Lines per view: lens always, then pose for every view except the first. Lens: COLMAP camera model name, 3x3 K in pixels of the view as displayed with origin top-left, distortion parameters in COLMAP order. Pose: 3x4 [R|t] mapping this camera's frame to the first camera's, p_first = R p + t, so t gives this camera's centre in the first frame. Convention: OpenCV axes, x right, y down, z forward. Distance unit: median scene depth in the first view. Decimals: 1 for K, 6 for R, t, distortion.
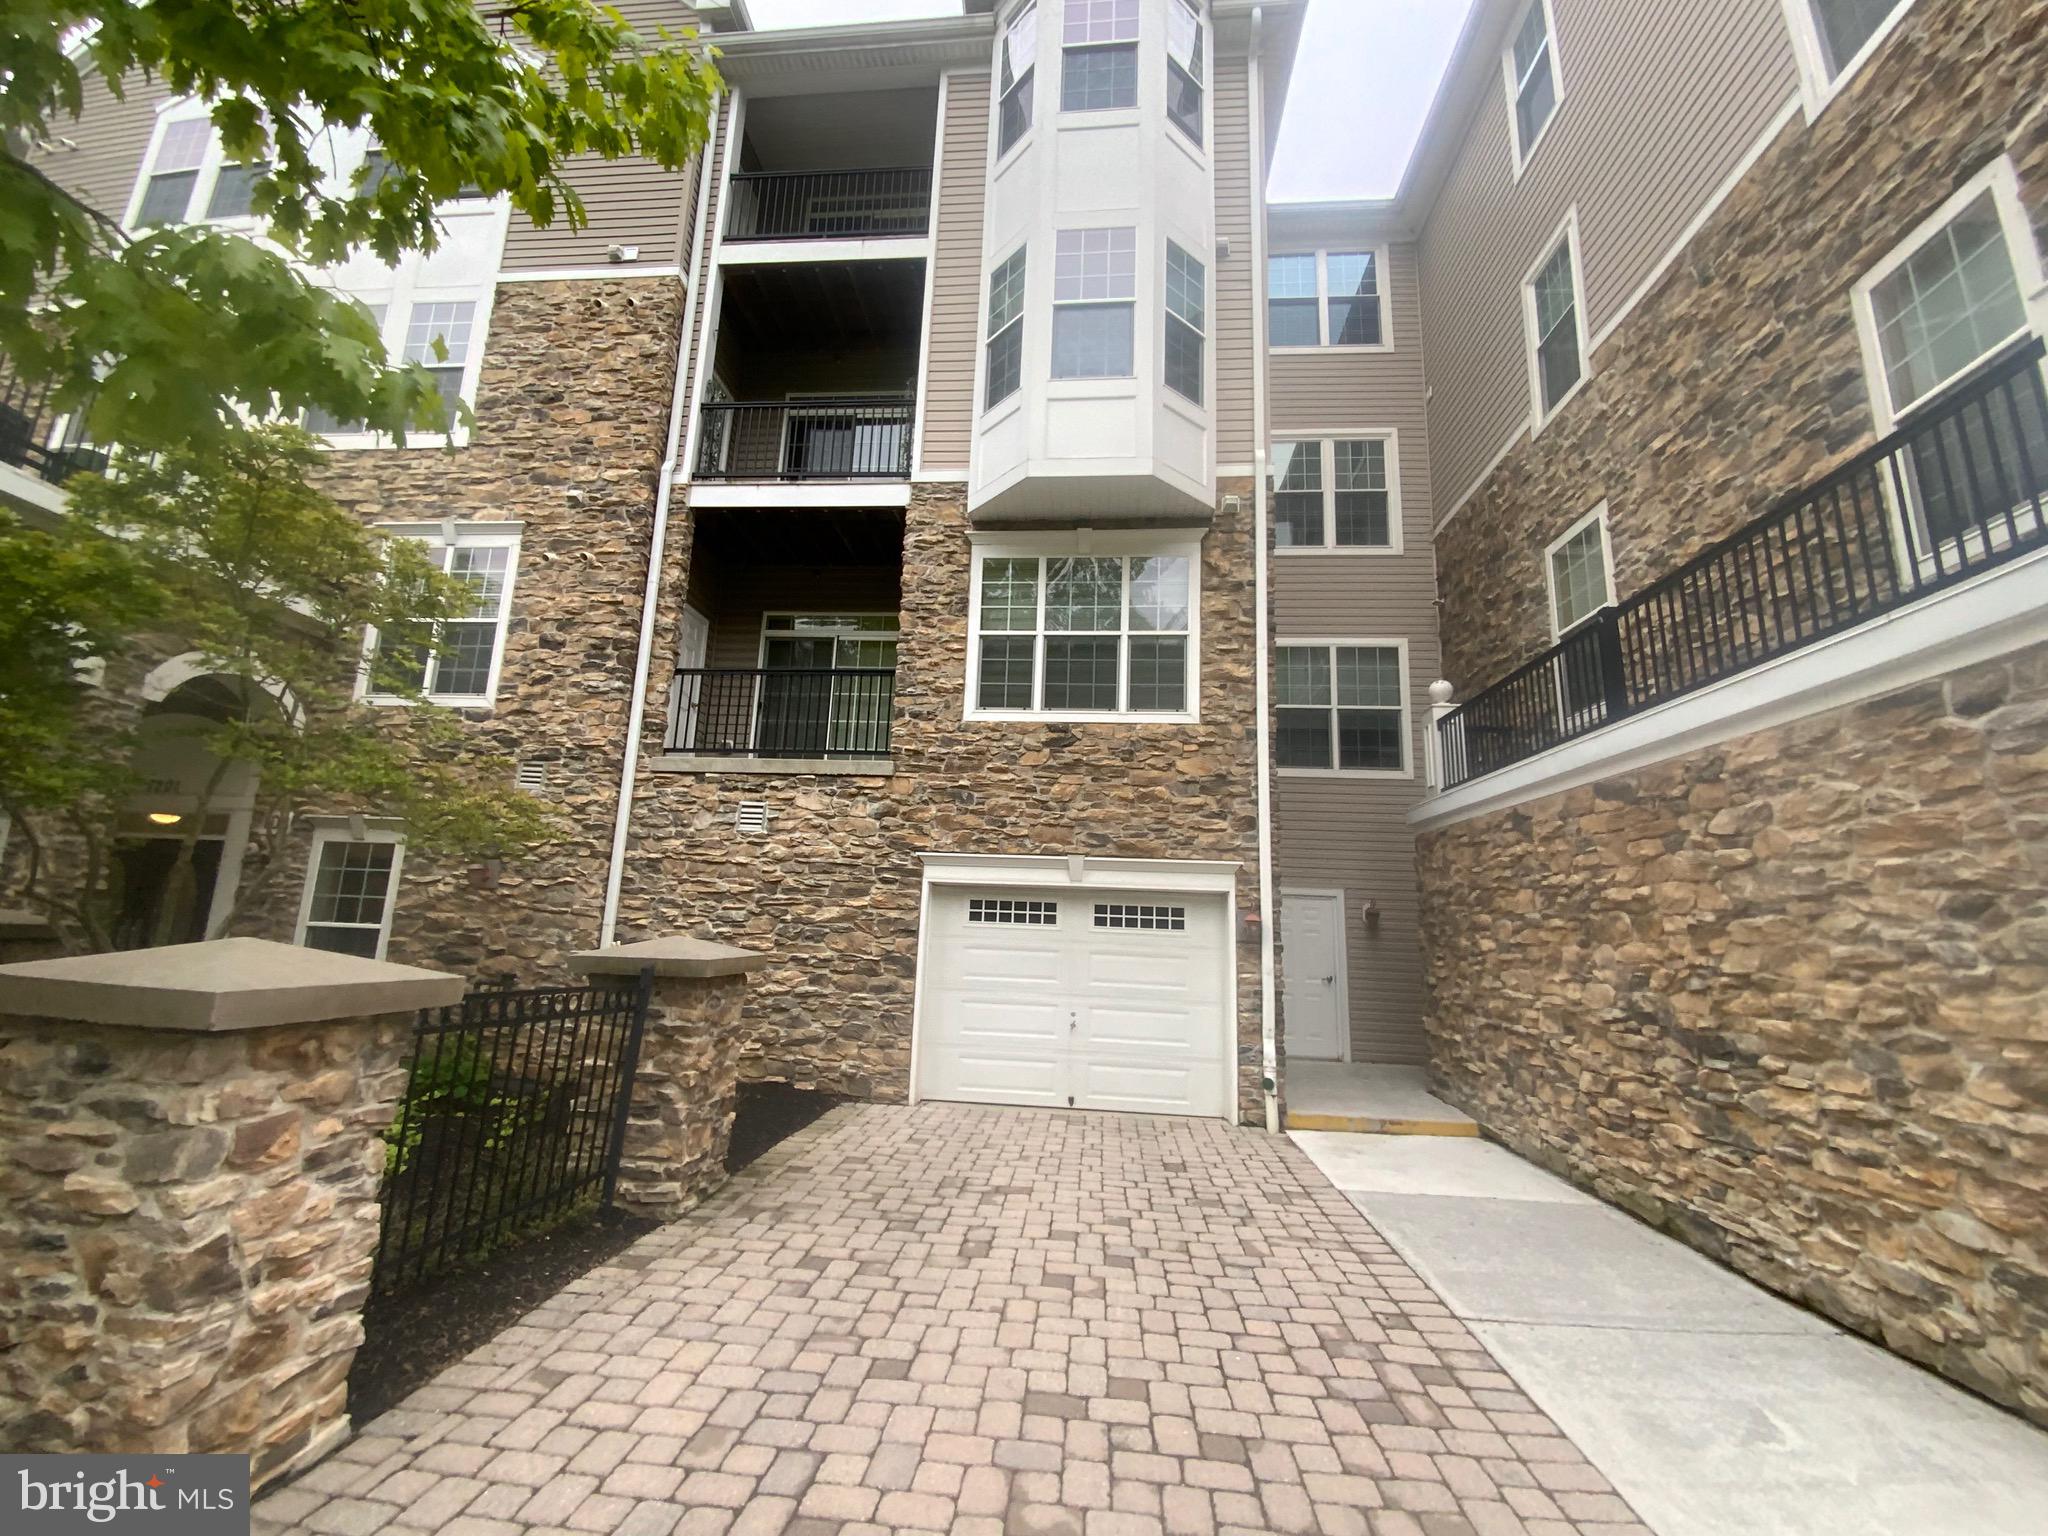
lens RADIAL K [[837.5, 0, 1008.7], [0, 837.5, 764.9], [0, 0, 1]] dist [0.037922, -0.024450]
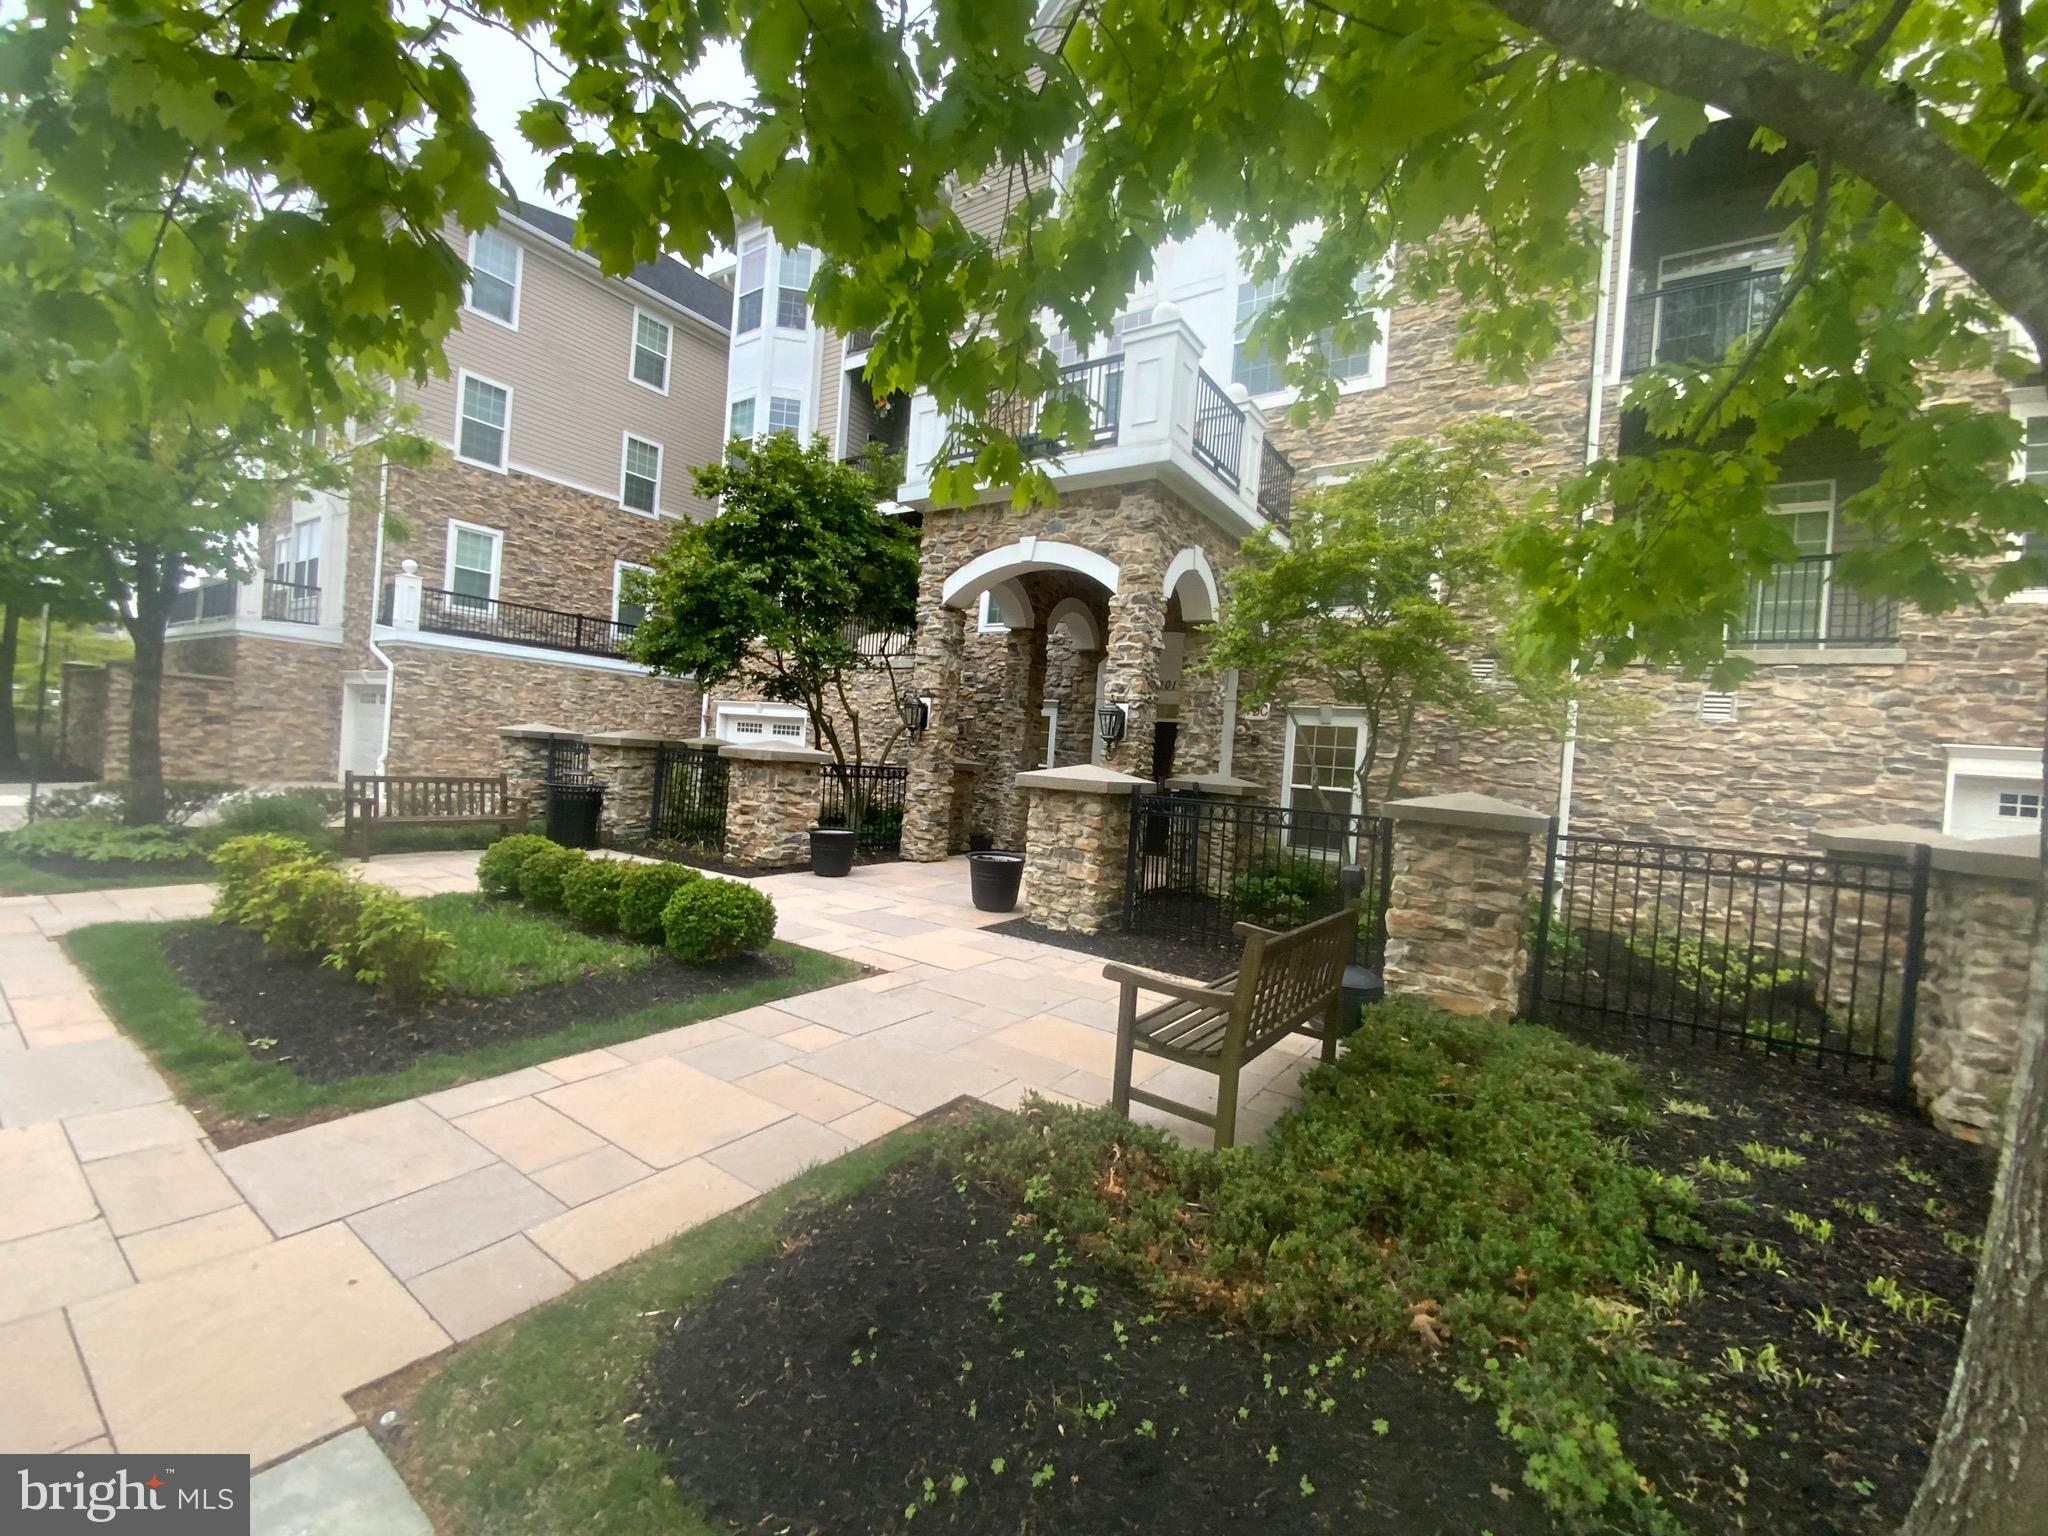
lens RADIAL K [[837.5, 0, 1008.7], [0, 837.5, 764.9], [0, 0, 1]] dist [0.037922, -0.024450]
pose [[0.870549, 0.032673, -0.490996, -0.562574], [0.052192, 0.986035, 0.158152, -0.082884], [0.489307, -0.163305, 0.856686, -0.378558]]
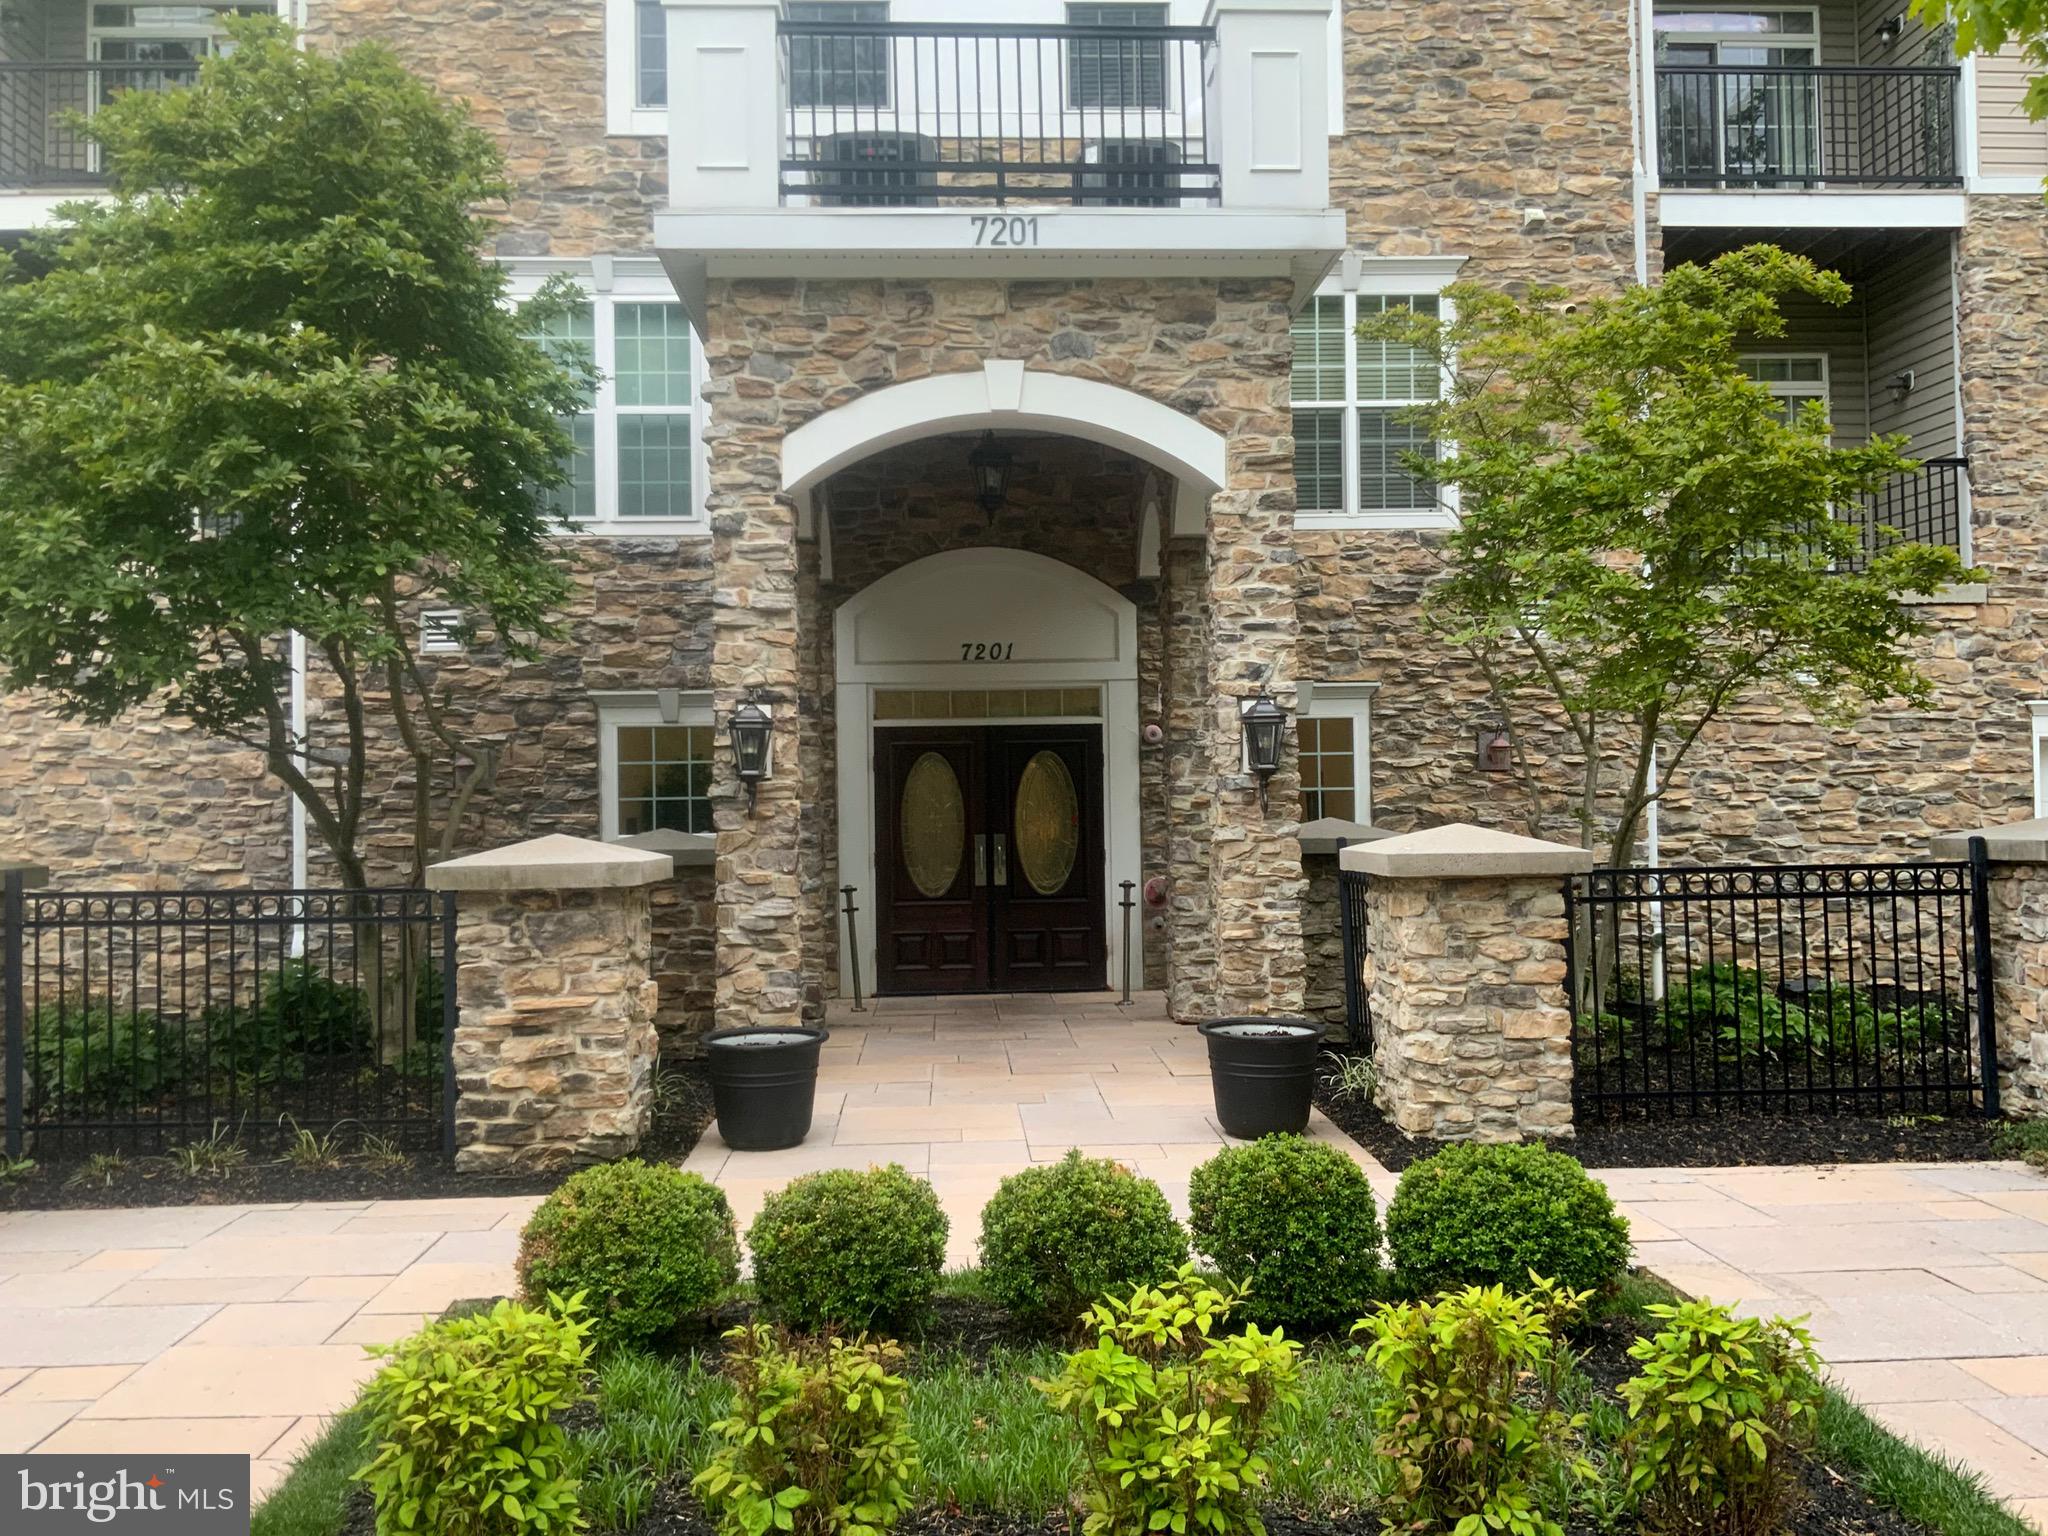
lens RADIAL K [[1759.0, 0, 1024.0], [0, 1759.0, 768.0], [0, 0, 1]] dist [0.059822, -0.109098]
pose [[0.989574, -0.047799, 0.135862, -1.252897], [0.023523, 0.984294, 0.174961, -0.145165], [-0.142091, -0.169941, 0.975156, -0.498306]]
